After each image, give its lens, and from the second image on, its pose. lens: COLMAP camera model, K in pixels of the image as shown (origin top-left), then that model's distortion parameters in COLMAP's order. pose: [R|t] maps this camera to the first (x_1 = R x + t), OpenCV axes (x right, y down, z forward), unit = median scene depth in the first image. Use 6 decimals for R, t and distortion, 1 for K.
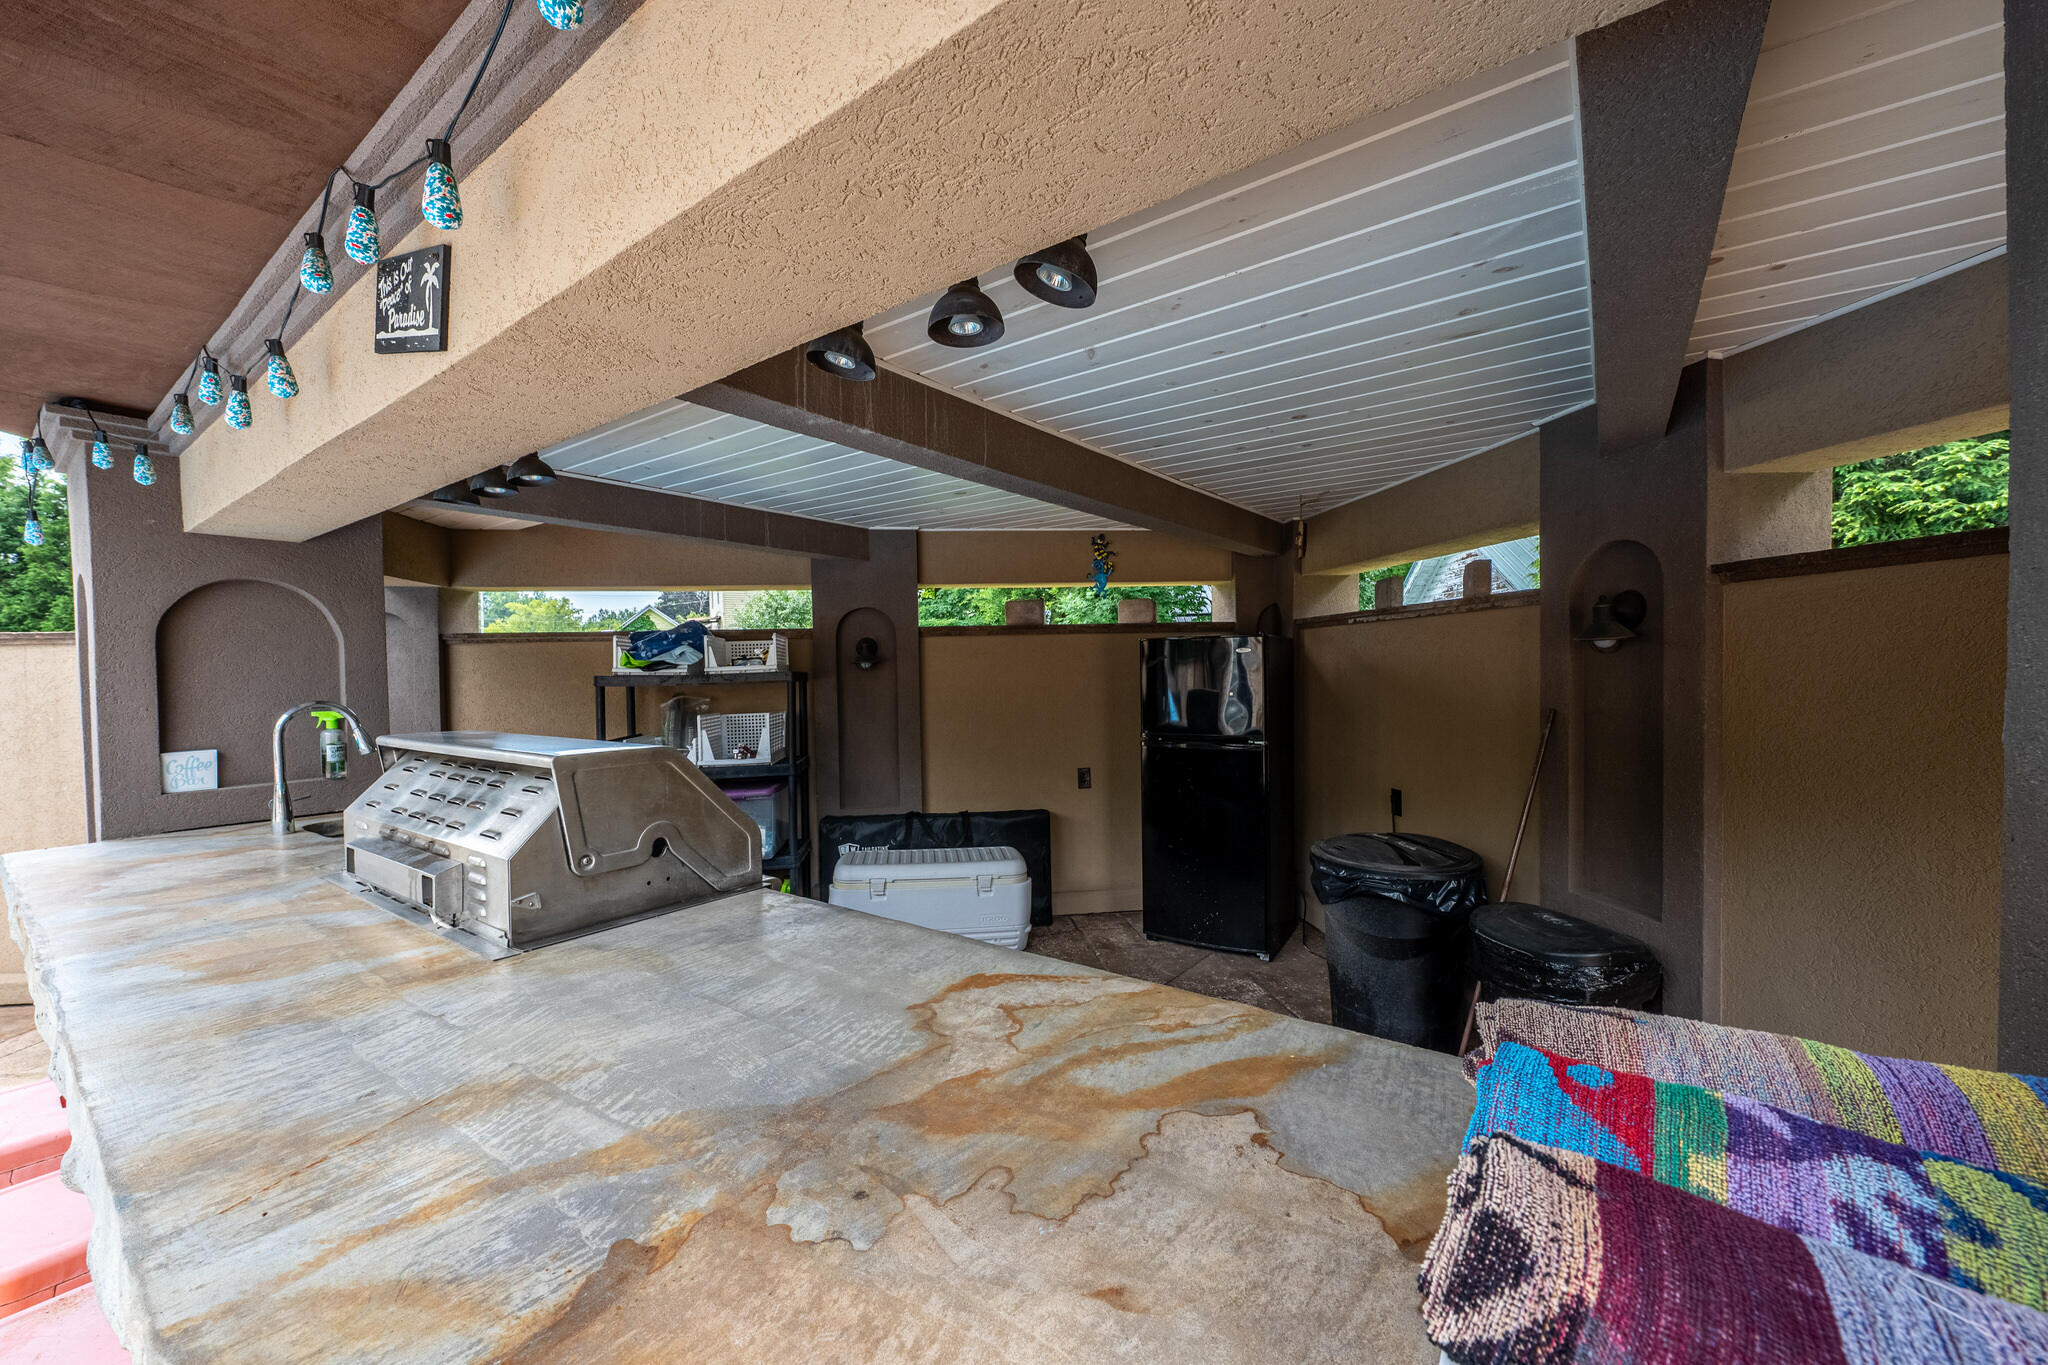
lens RADIAL K [[802.7, 0, 1024.0], [0, 802.7, 682.5], [0, 0, 1]] dist [0.001008, -0.000094]
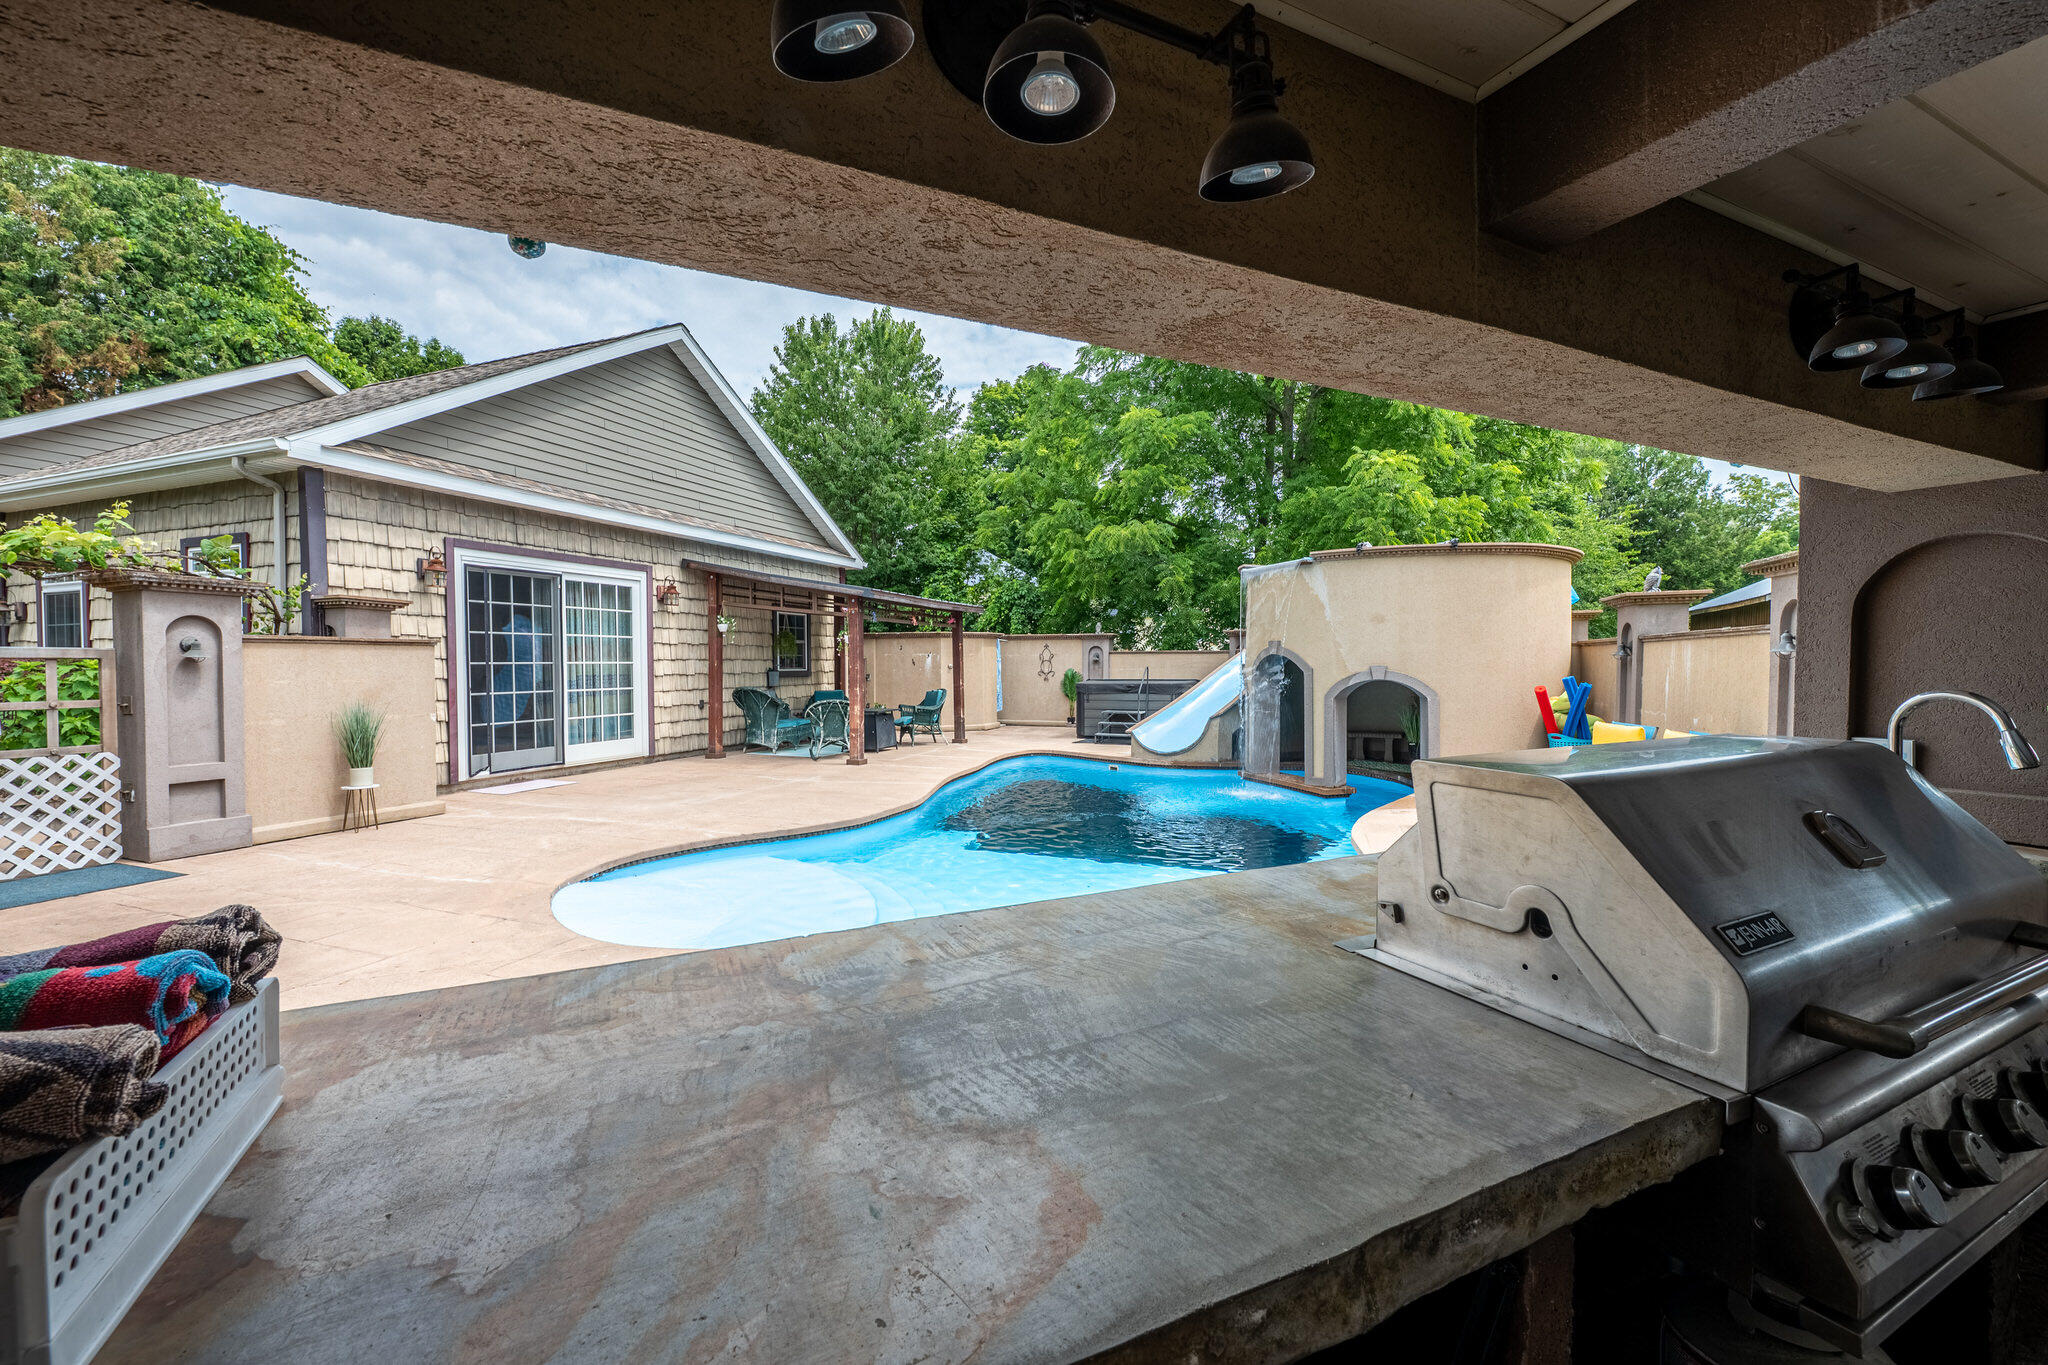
lens RADIAL K [[811.5, 0, 1024.0], [0, 811.5, 682.5], [0, 0, 1]] dist [-0.001142, -0.000144]
pose [[-0.470930, 0.042409, -0.881150, 0.515185], [-0.007247, 0.998624, 0.051936, -0.048933], [0.882141, 0.030844, -0.469975, 1.358083]]
